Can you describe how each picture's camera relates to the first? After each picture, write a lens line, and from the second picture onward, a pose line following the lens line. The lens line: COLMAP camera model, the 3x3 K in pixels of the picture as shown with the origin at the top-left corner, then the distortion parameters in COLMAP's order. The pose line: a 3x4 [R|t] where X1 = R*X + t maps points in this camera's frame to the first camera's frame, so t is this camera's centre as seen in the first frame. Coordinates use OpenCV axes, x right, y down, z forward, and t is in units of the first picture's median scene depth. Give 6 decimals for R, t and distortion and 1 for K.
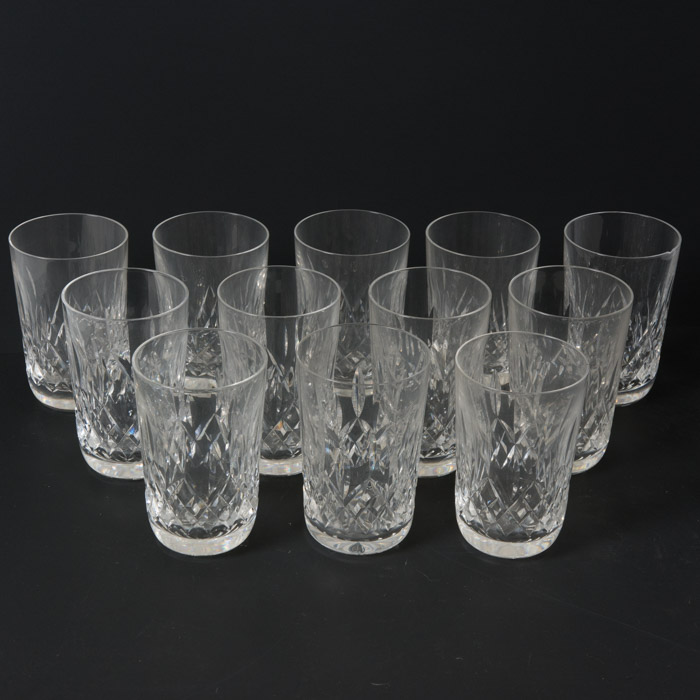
lens RADIAL K [[1371.7, 0, 350.0], [0, 1371.7, 350.0], [0, 0, 1]] dist [0.002815, -0.179553]
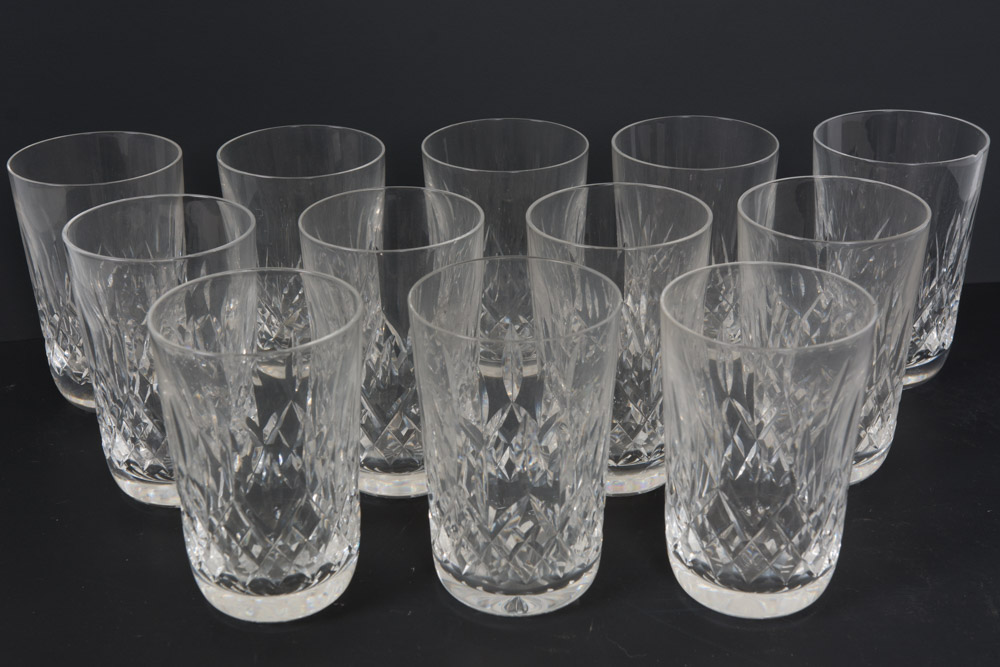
lens RADIAL K [[1472.2, 0, 500.0], [0, 1472.2, 333.5], [0, 0, 1]] dist [0.013209, 0.078441]
pose [[0.999468, -0.021338, -0.024681, 0.017773], [0.020504, 0.999226, -0.033565, 0.039263], [0.025378, 0.033041, 0.999132, 0.300748]]
